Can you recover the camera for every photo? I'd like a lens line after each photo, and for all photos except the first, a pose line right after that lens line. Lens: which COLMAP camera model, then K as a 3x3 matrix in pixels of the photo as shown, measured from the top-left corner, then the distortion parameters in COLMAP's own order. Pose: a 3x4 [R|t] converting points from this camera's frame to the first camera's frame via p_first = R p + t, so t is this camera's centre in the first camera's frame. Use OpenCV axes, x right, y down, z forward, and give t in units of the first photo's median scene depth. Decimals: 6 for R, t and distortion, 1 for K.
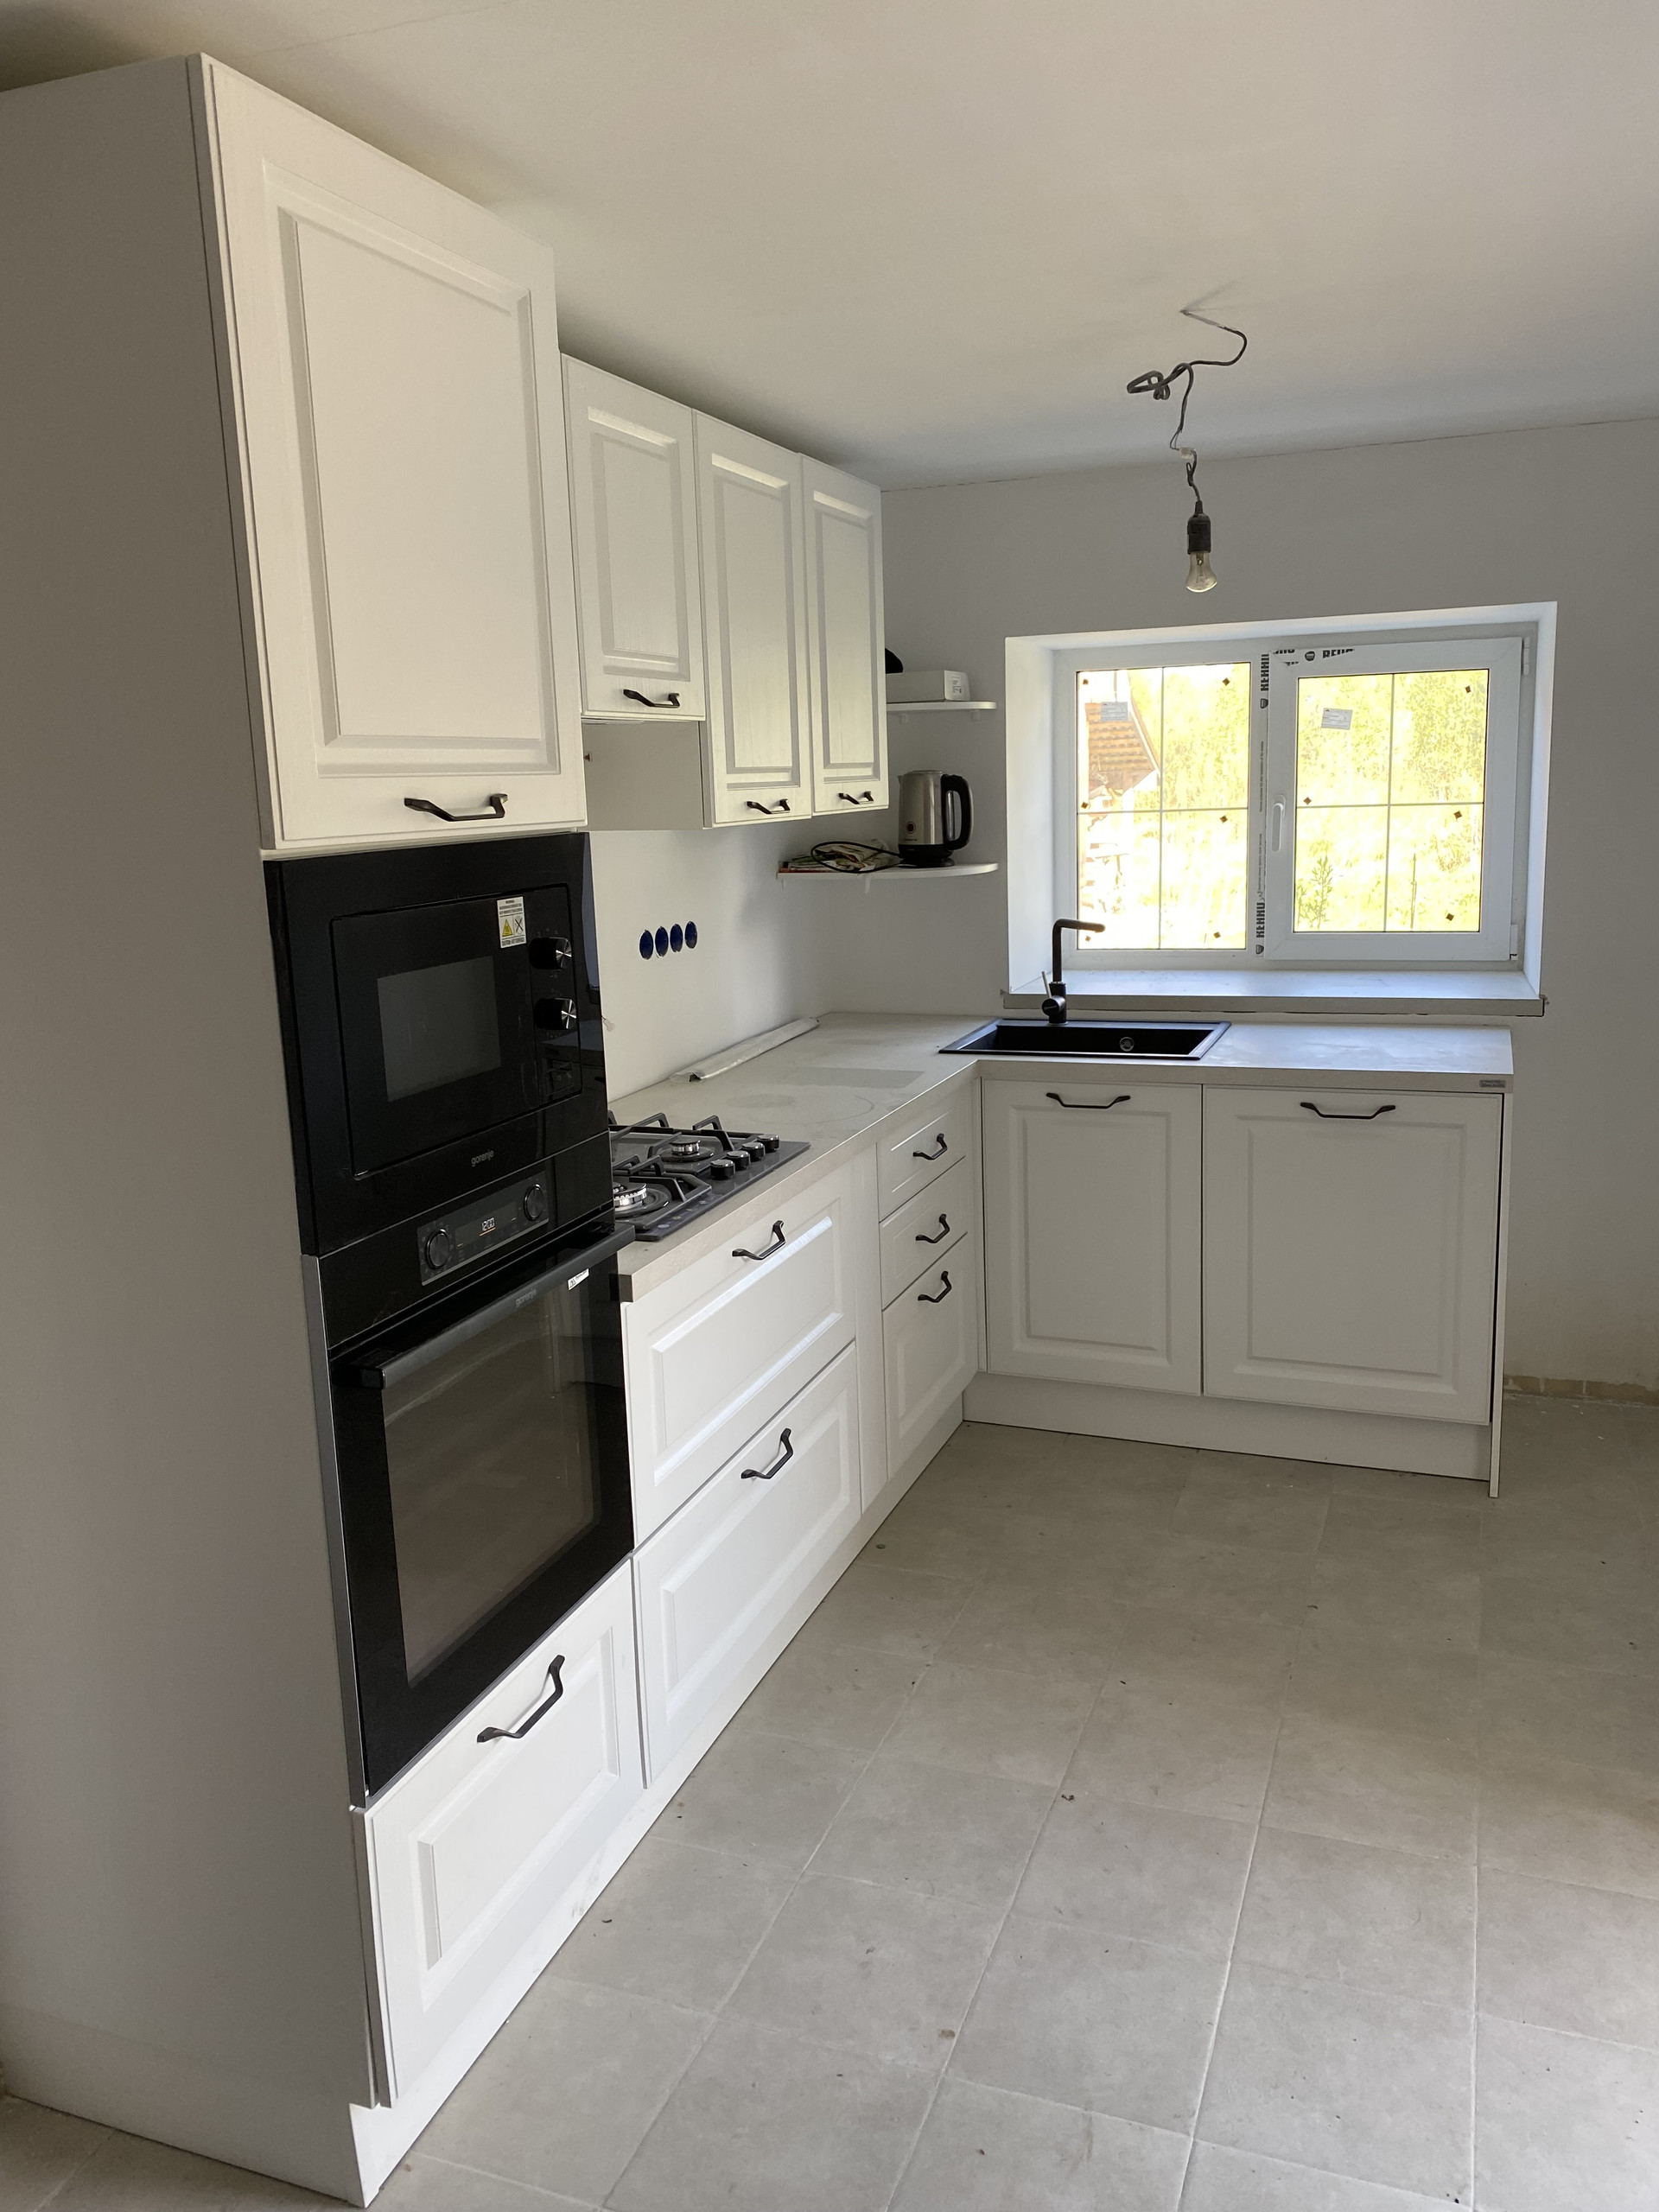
lens RADIAL K [[1671.0, 0, 831.4], [0, 1671.0, 1113.5], [0, 0, 1]] dist [0.020323, -0.018414]
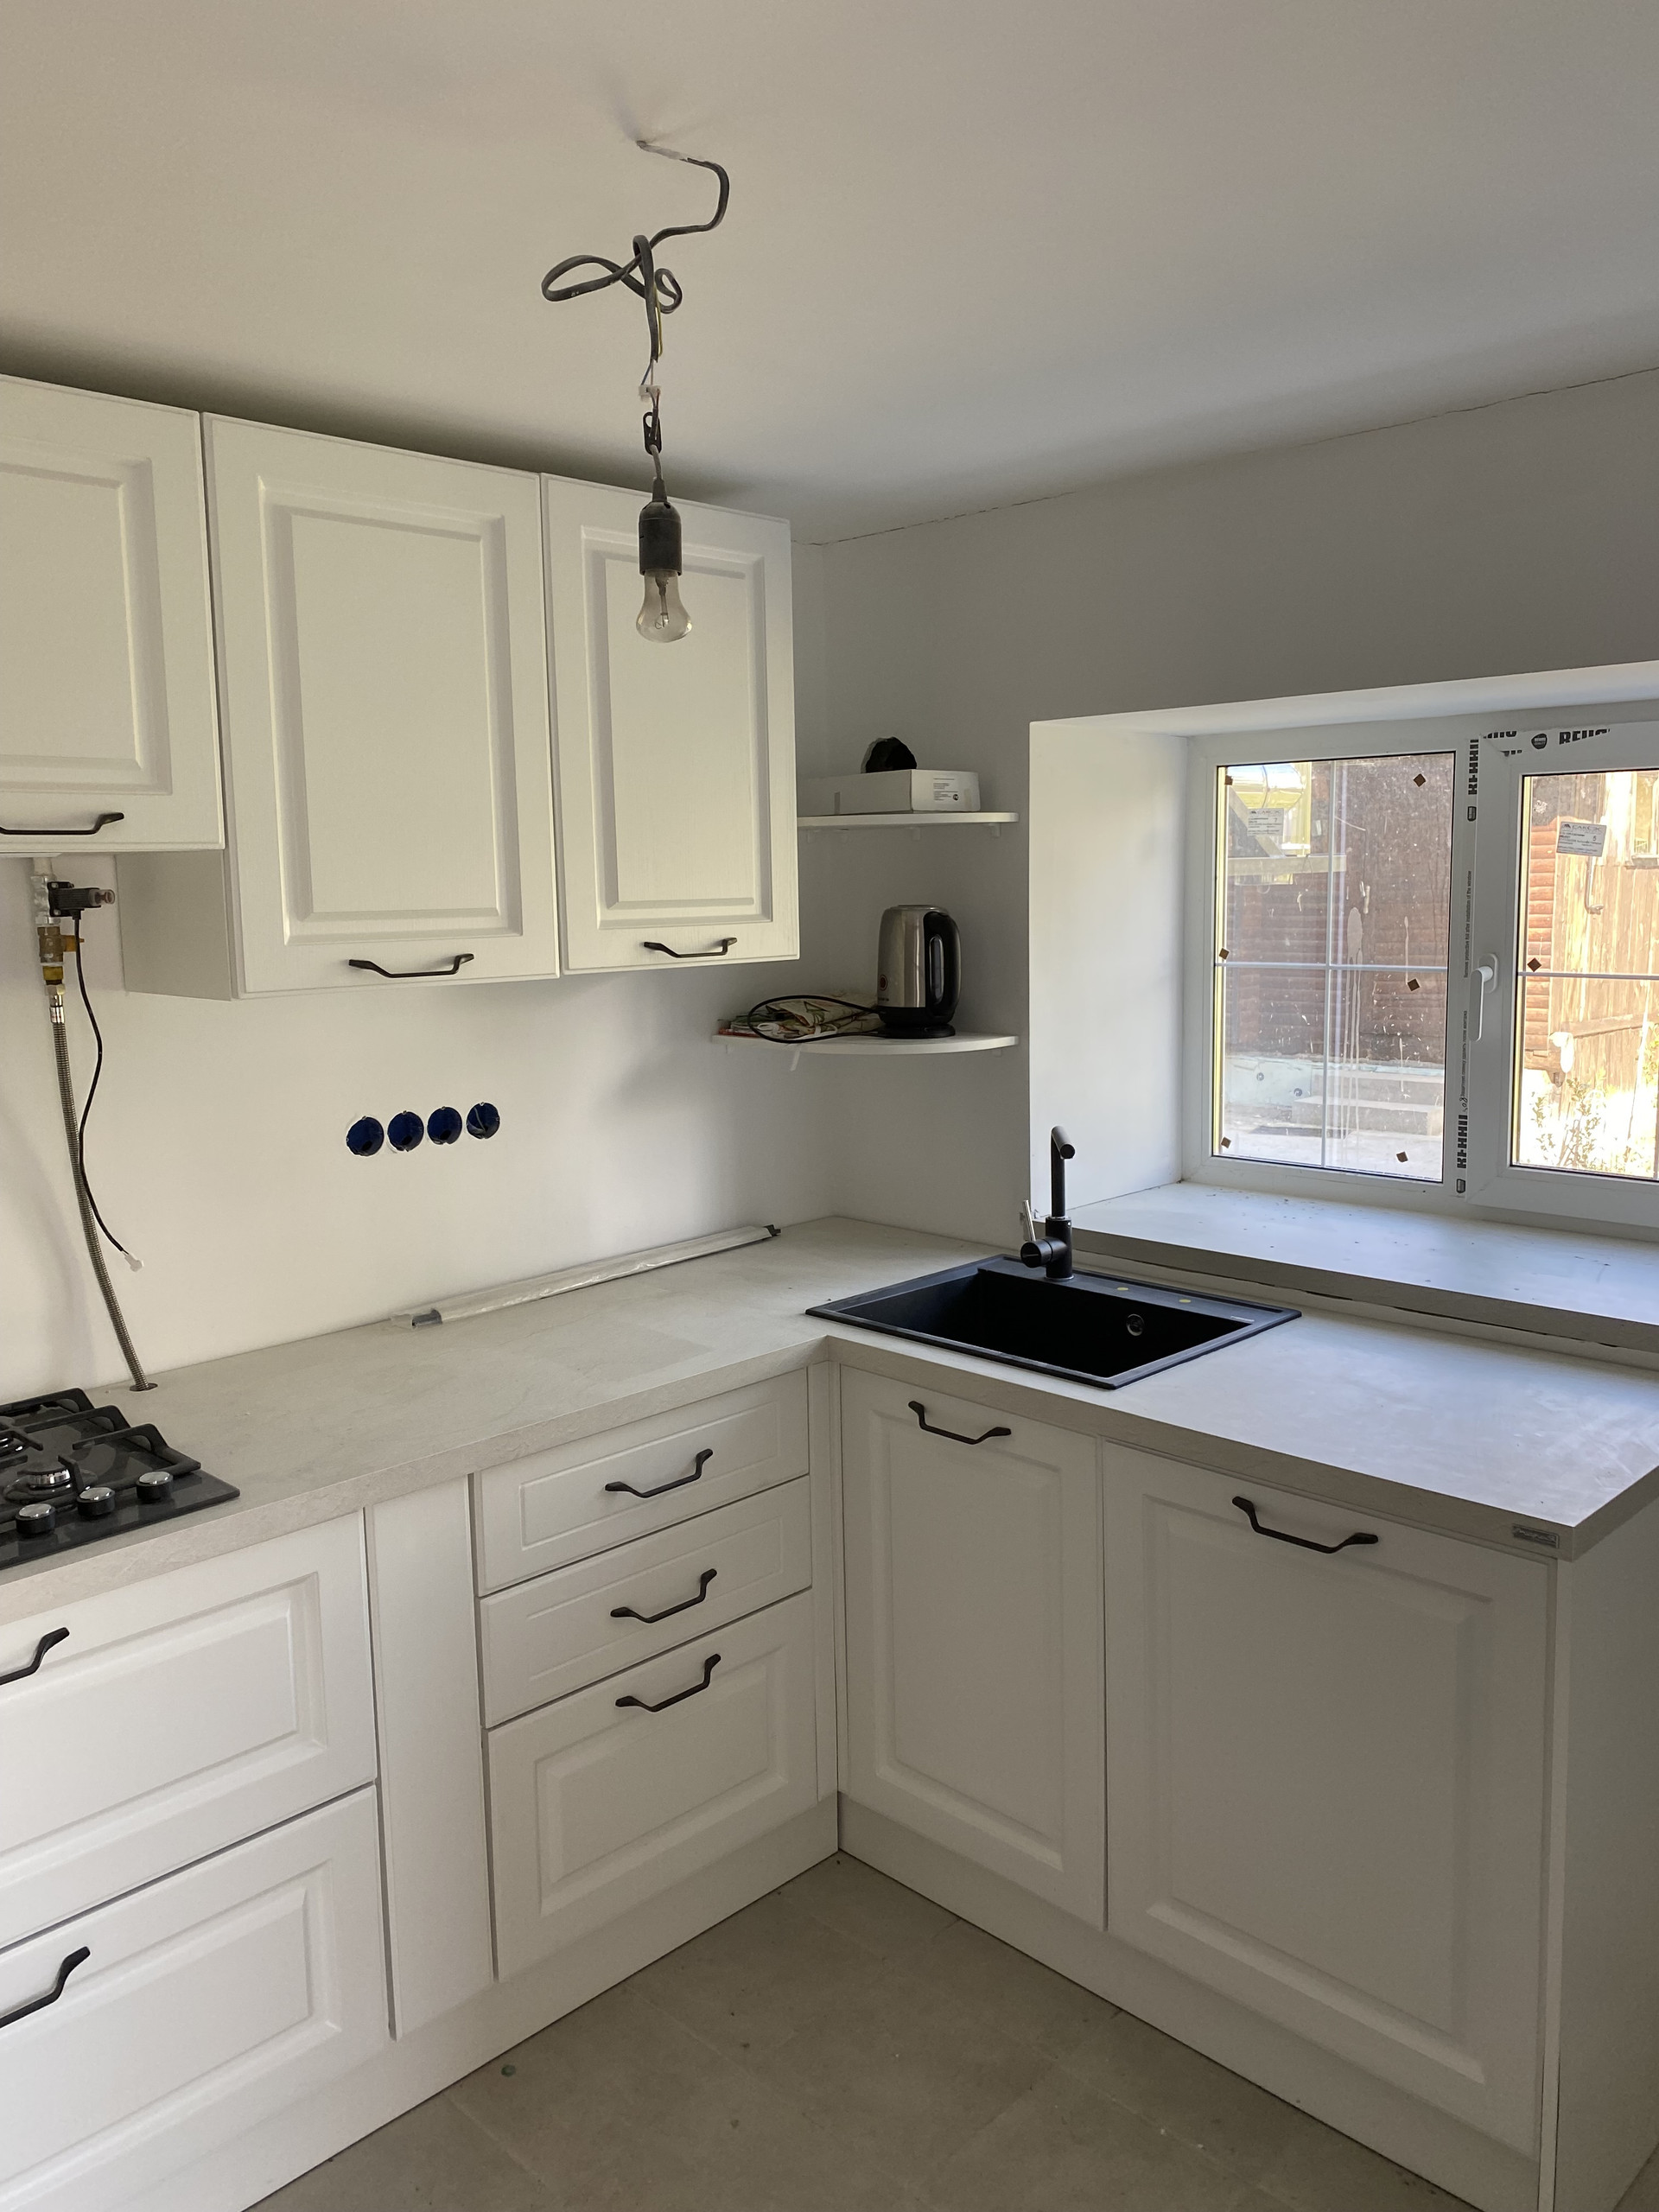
lens RADIAL K [[1671.0, 0, 828.0], [0, 1671.0, 1087.7], [0, 0, 1]] dist [0.020323, -0.018414]
pose [[0.915245, 0.070614, -0.396662, 0.313960], [-0.095259, 0.994534, -0.042750, -0.092934], [0.391476, 0.076913, 0.916969, 0.333425]]
